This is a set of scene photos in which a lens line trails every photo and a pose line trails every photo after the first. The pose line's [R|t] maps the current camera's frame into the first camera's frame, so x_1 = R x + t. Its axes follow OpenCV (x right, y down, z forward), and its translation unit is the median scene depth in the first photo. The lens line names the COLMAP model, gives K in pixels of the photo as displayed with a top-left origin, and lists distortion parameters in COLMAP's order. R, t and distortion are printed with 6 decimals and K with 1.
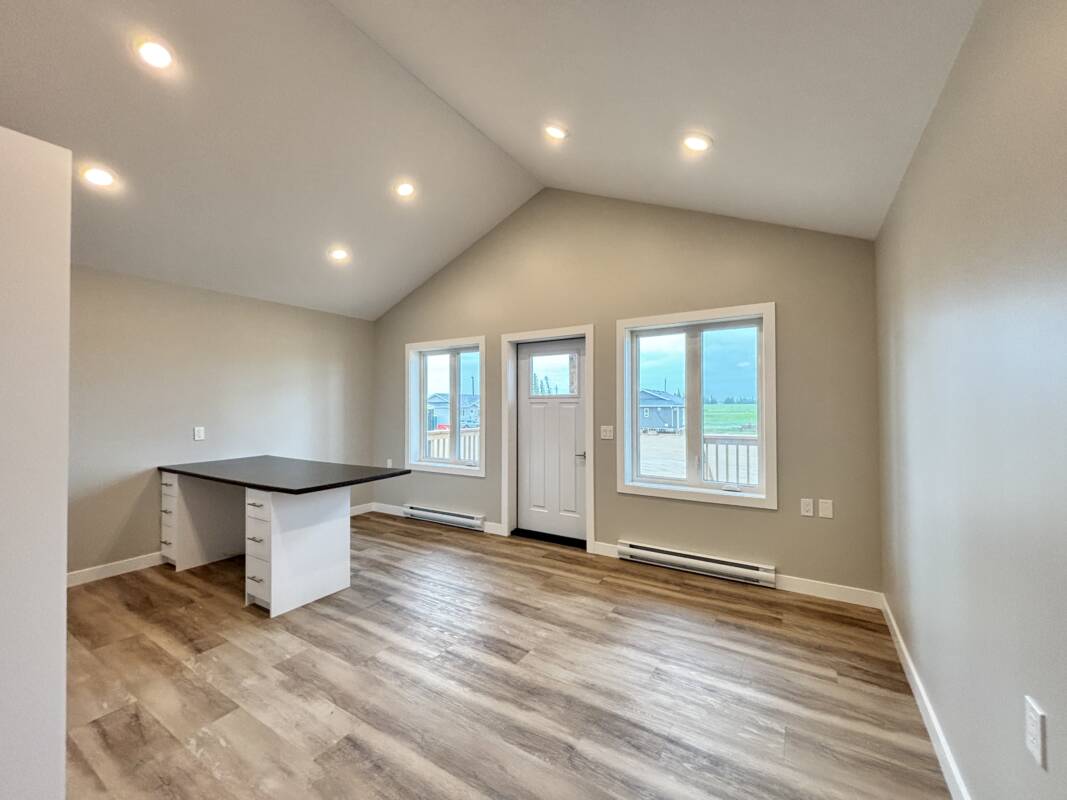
lens RADIAL K [[430.4, 0, 529.3], [0, 430.4, 391.2], [0, 0, 1]] dist [0.001431, -0.000013]
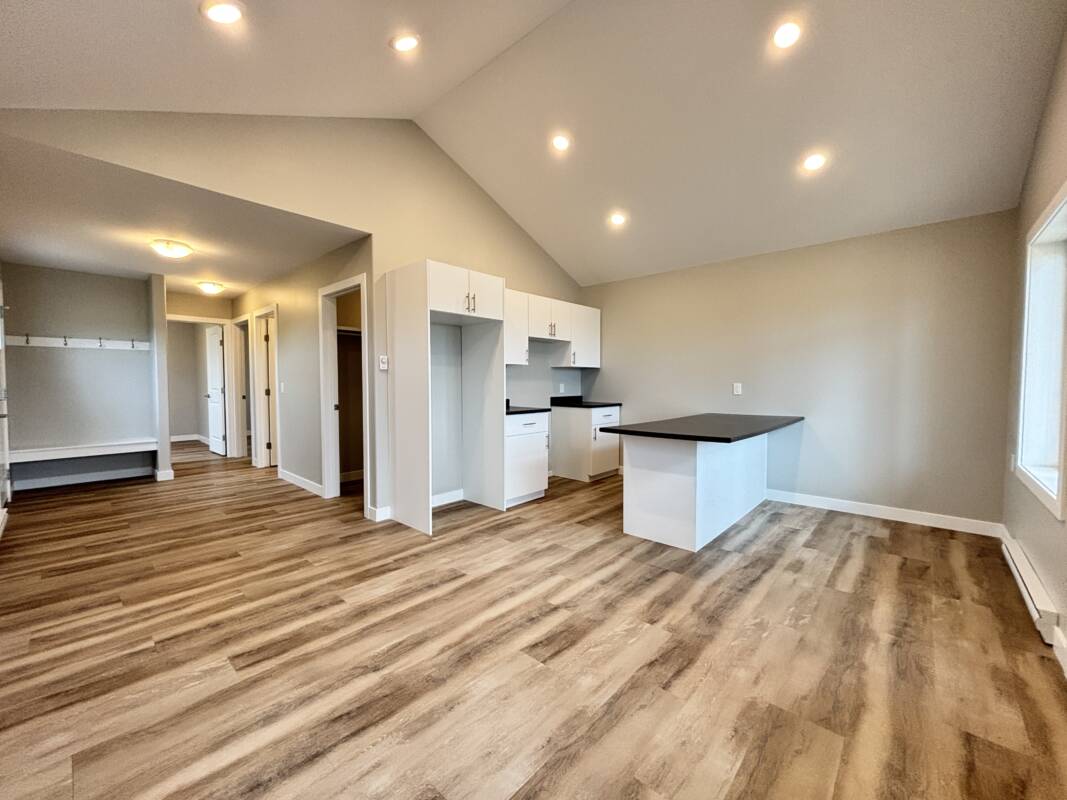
lens RADIAL K [[430.4, 0, 535.1], [0, 430.4, 392.7], [0, 0, 1]] dist [0.001431, -0.000013]
pose [[-0.170160, 0.034984, -0.984795, 0.553987], [0.033878, 0.998987, 0.029635, 0.071129], [0.984834, -0.028320, -0.171172, 0.840410]]
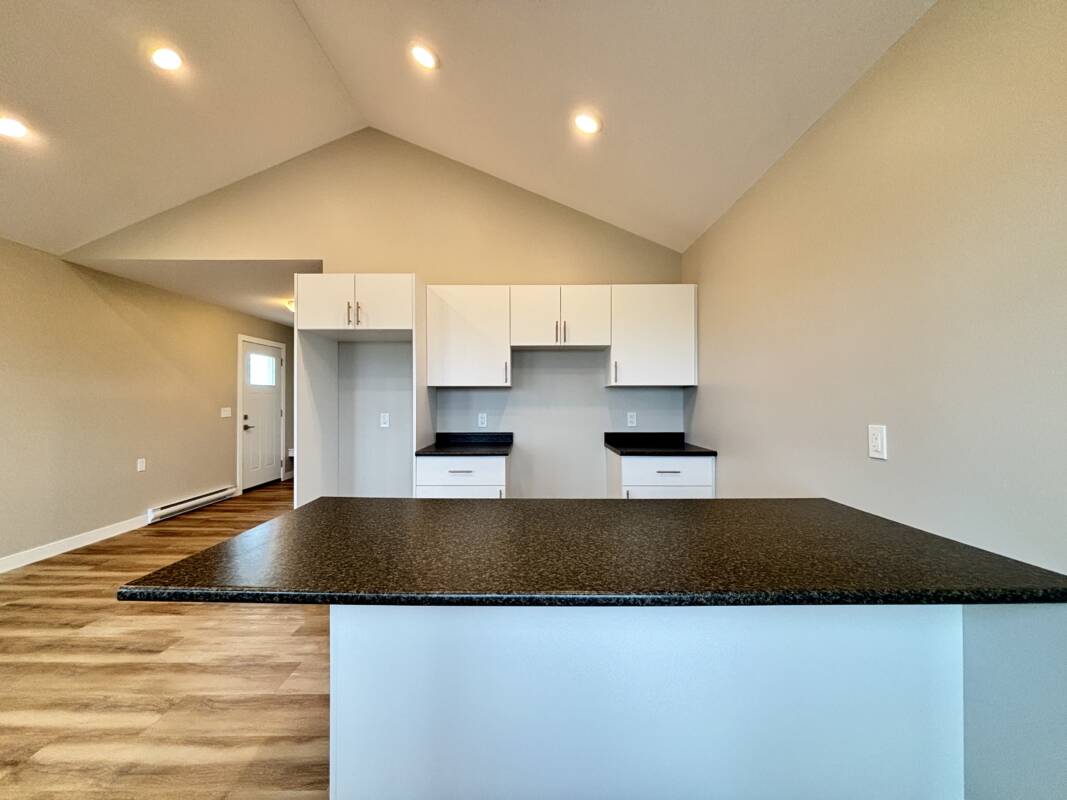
lens RADIAL K [[430.4, 0, 528.1], [0, 430.4, 397.6], [0, 0, 1]] dist [0.001431, -0.000013]
pose [[-0.850472, 0.007343, -0.525969, -0.372991], [0.027654, 0.999144, -0.030766, 0.079646], [0.525293, -0.040711, -0.849947, 1.453206]]
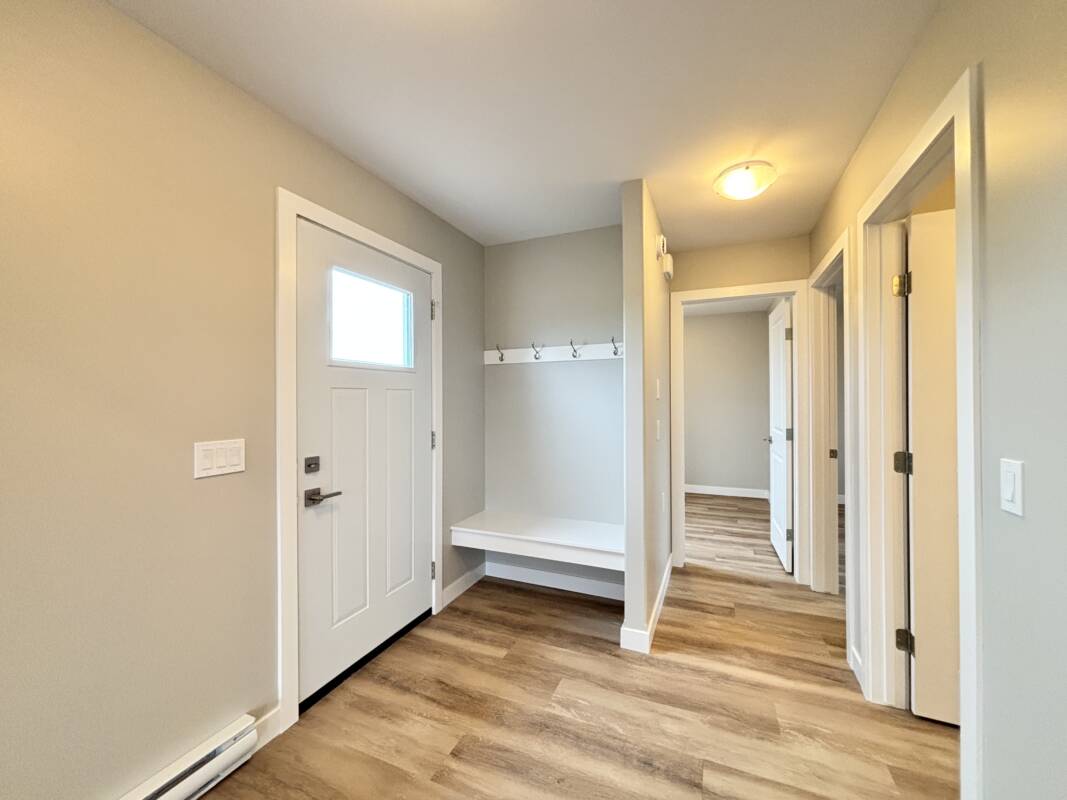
lens RADIAL K [[430.4, 0, 530.5], [0, 430.4, 401.0], [0, 0, 1]] dist [0.001431, -0.000013]
pose [[-0.988563, 0.012995, -0.150247, -0.515787], [0.017591, 0.999416, -0.029296, 0.011625], [0.149778, -0.031604, -0.988214, -0.127851]]
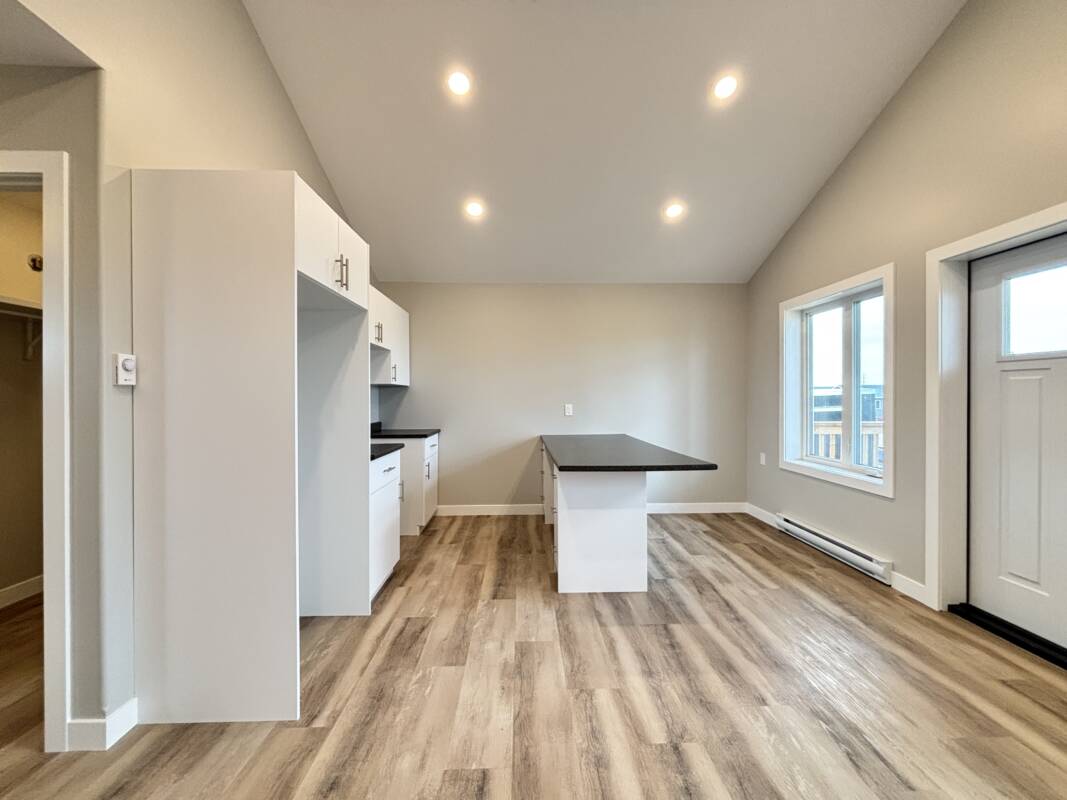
lens RADIAL K [[430.4, 0, 533.4], [0, 430.4, 397.0], [0, 0, 1]] dist [0.001431, -0.000013]
pose [[0.558195, 0.004382, -0.829698, 0.166818], [0.027060, 0.999358, 0.023483, 0.042560], [0.829268, -0.035560, 0.557718, 0.356523]]
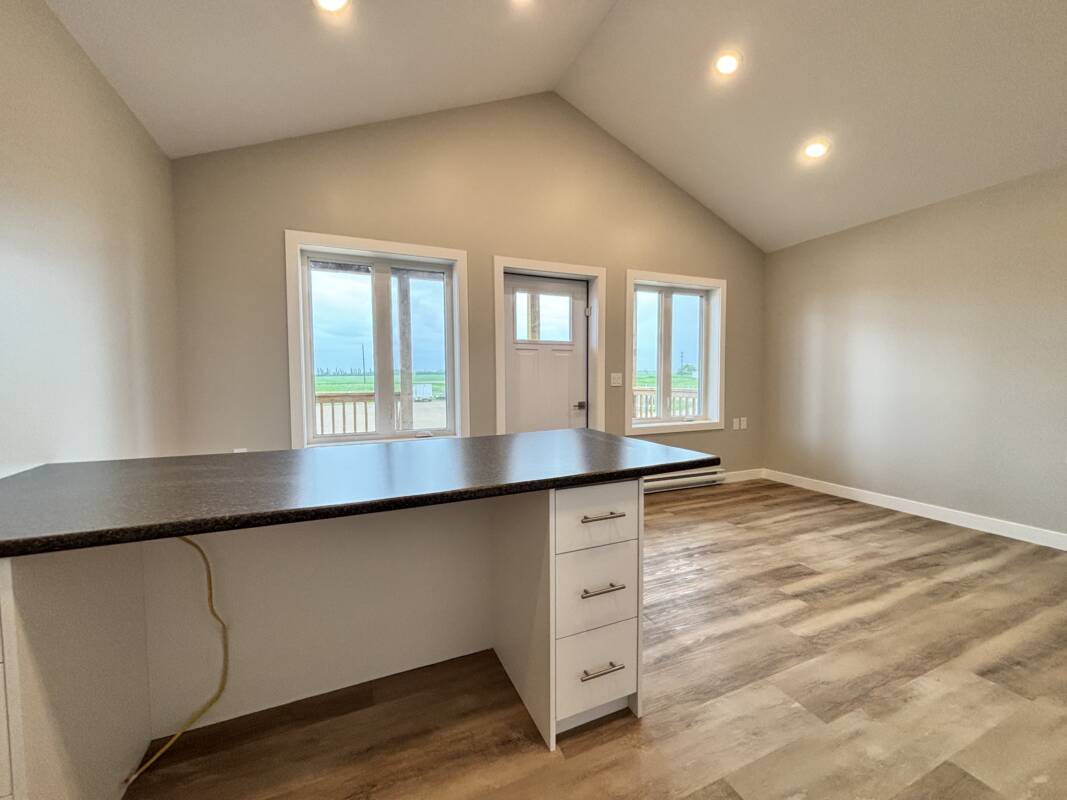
lens RADIAL K [[430.4, 0, 532.9], [0, 430.4, 396.7], [0, 0, 1]] dist [0.001431, -0.000013]
pose [[0.560002, -0.037676, 0.827634, -0.943411], [-0.024191, 0.997796, 0.061790, 0.094940], [-0.828138, -0.054624, 0.557856, 0.724671]]
